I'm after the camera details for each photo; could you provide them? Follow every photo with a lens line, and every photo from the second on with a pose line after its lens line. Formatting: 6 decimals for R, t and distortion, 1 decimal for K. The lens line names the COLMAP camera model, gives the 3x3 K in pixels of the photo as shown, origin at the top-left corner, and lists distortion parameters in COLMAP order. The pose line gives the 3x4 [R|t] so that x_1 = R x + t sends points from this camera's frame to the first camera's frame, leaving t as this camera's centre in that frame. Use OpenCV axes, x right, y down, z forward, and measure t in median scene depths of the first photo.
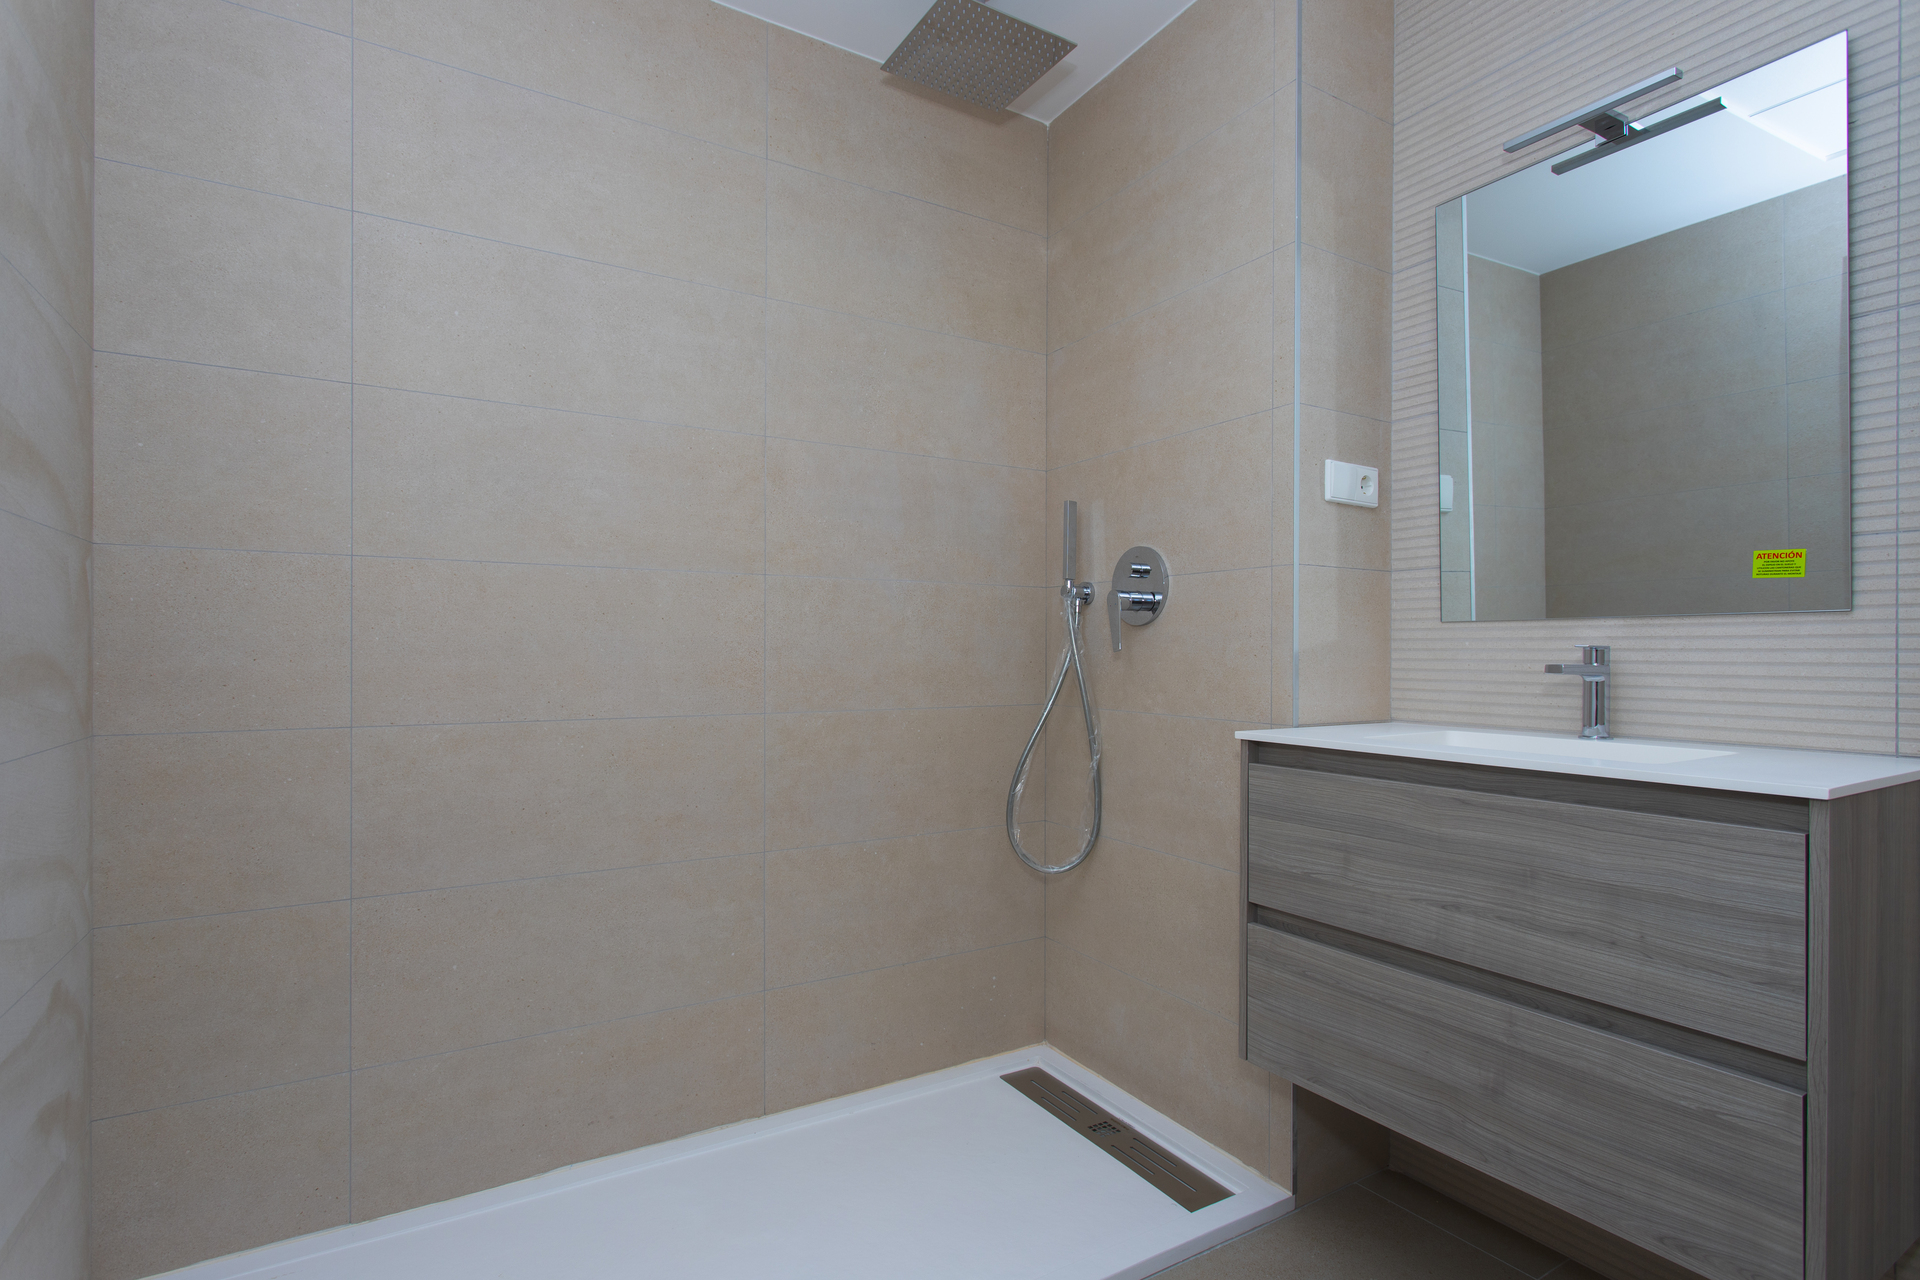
lens RADIAL K [[942.8, 0, 970.6], [0, 942.8, 643.3], [0, 0, 1]] dist [0.002492, 0.004781]
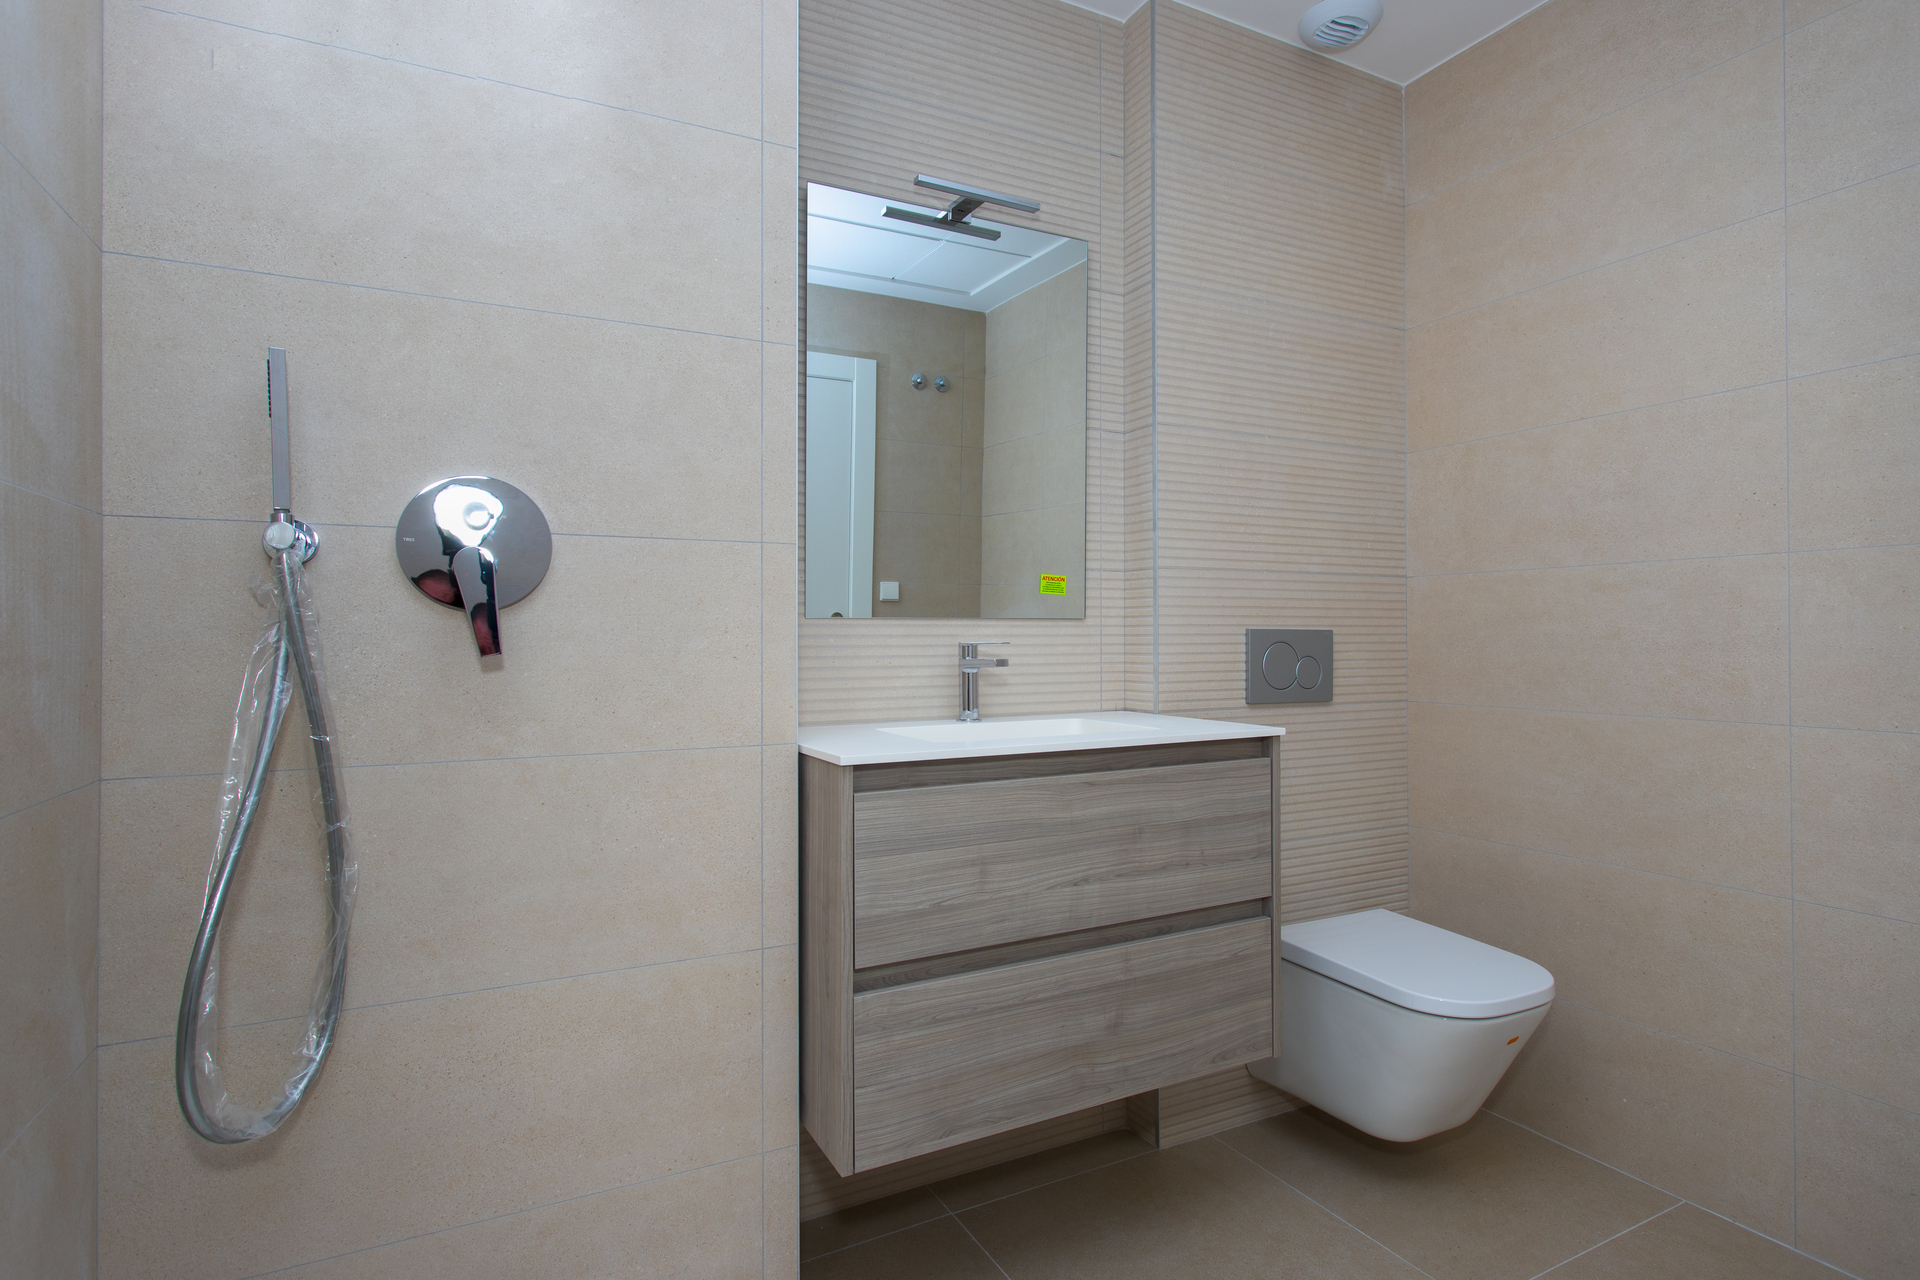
lens RADIAL K [[942.8, 0, 966.2], [0, 942.8, 631.0], [0, 0, 1]] dist [0.002492, 0.004781]
pose [[0.088053, 0.004917, 0.996104, -0.577833], [-0.003005, 0.999985, -0.004670, -0.007230], [-0.996111, -0.002582, 0.088067, 1.000341]]
